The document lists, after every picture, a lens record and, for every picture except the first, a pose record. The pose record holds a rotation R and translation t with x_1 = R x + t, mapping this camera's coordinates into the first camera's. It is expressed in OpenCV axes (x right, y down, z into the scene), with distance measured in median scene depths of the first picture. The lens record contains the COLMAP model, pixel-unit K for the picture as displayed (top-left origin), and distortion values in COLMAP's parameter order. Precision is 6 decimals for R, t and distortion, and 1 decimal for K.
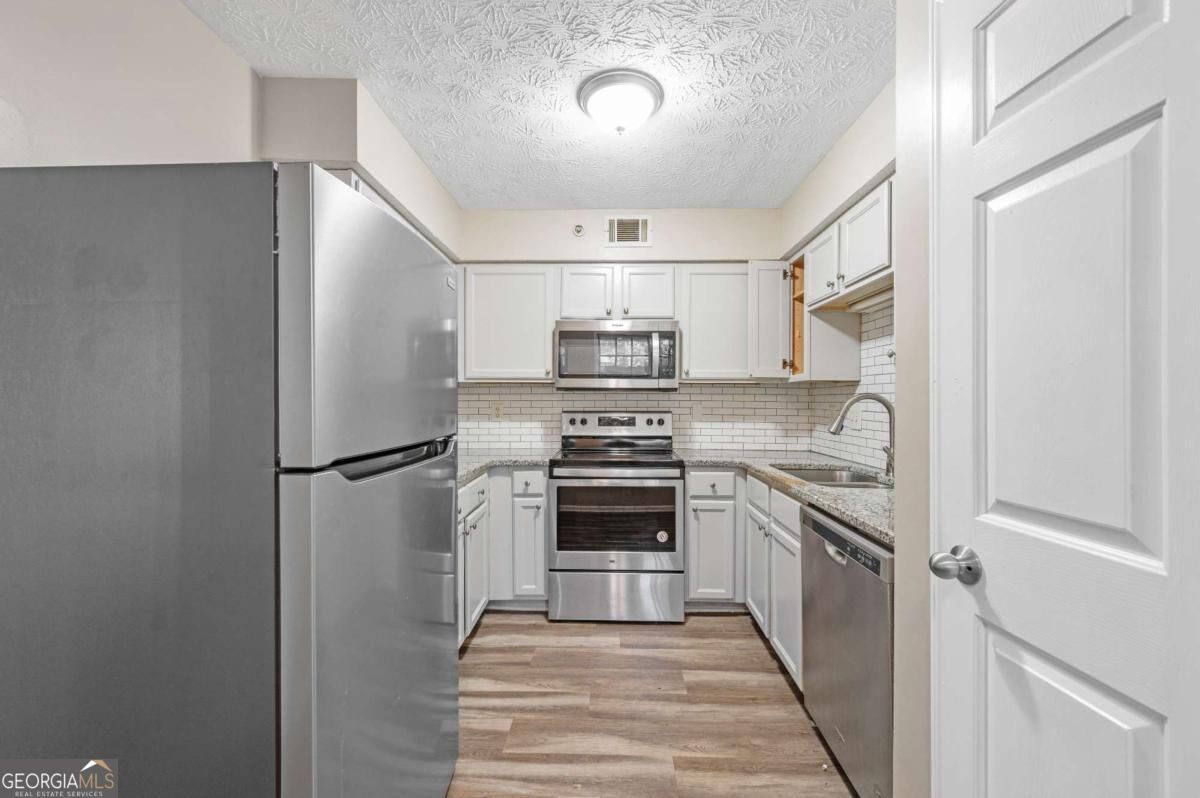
lens RADIAL K [[480.5, 0, 608.2], [0, 480.5, 399.3], [0, 0, 1]] dist [0.005968, -0.001206]
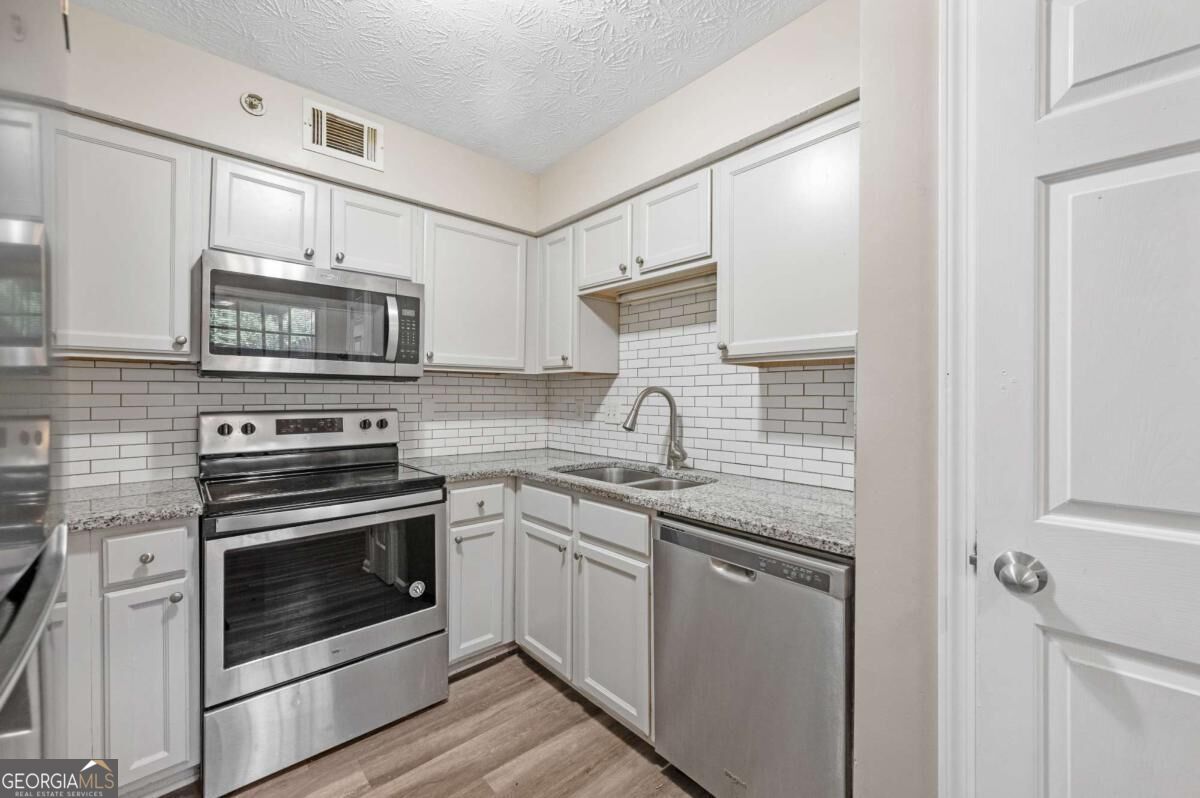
lens RADIAL K [[480.5, 0, 602.0], [0, 480.5, 393.0], [0, 0, 1]] dist [0.005968, -0.001206]
pose [[0.729719, 0.001252, 0.683746, -0.168552], [-0.002656, 0.999996, 0.001004, -0.000185], [-0.683742, -0.002549, 0.729720, 0.305412]]
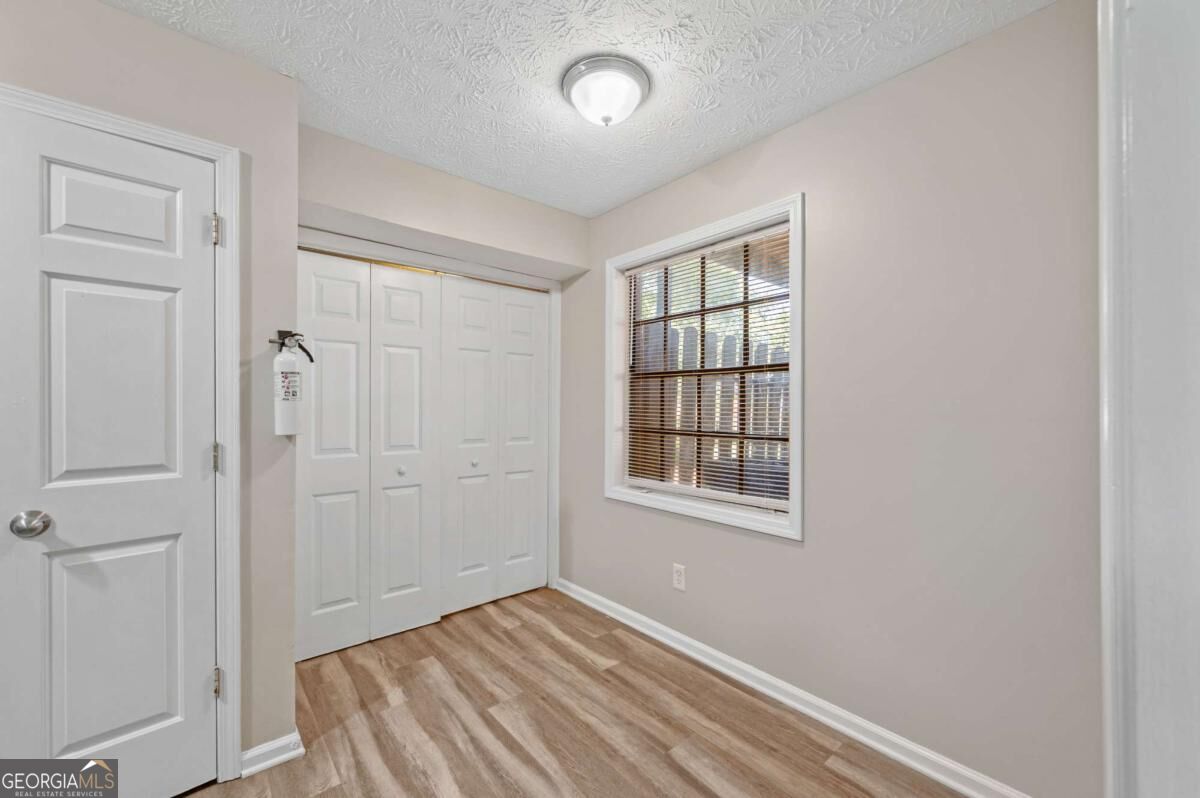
lens RADIAL K [[480.5, 0, 603.0], [0, 480.5, 402.0], [0, 0, 1]] dist [0.005968, -0.001206]
pose [[-0.653241, -0.001557, 0.757149, -0.509019], [0.000198, 0.999997, 0.002227, -0.007265], [-0.757150, 0.001605, -0.653239, 0.227583]]
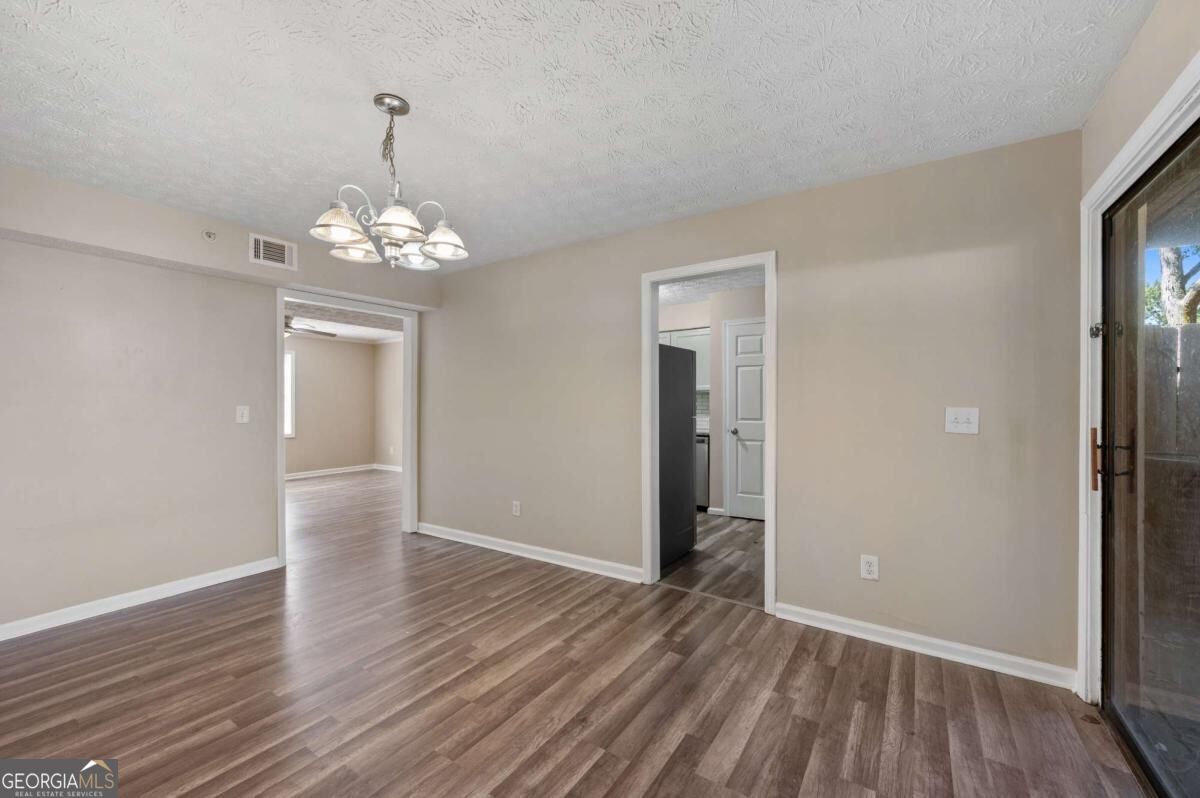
lens RADIAL K [[480.5, 0, 601.4], [0, 480.5, 399.6], [0, 0, 1]] dist [0.005968, -0.001206]
pose [[0.531090, -0.001392, 0.847314, -1.663393], [0.001190, 0.999999, 0.000897, -0.008105], [-0.847314, 0.000532, 0.531091, -0.224204]]
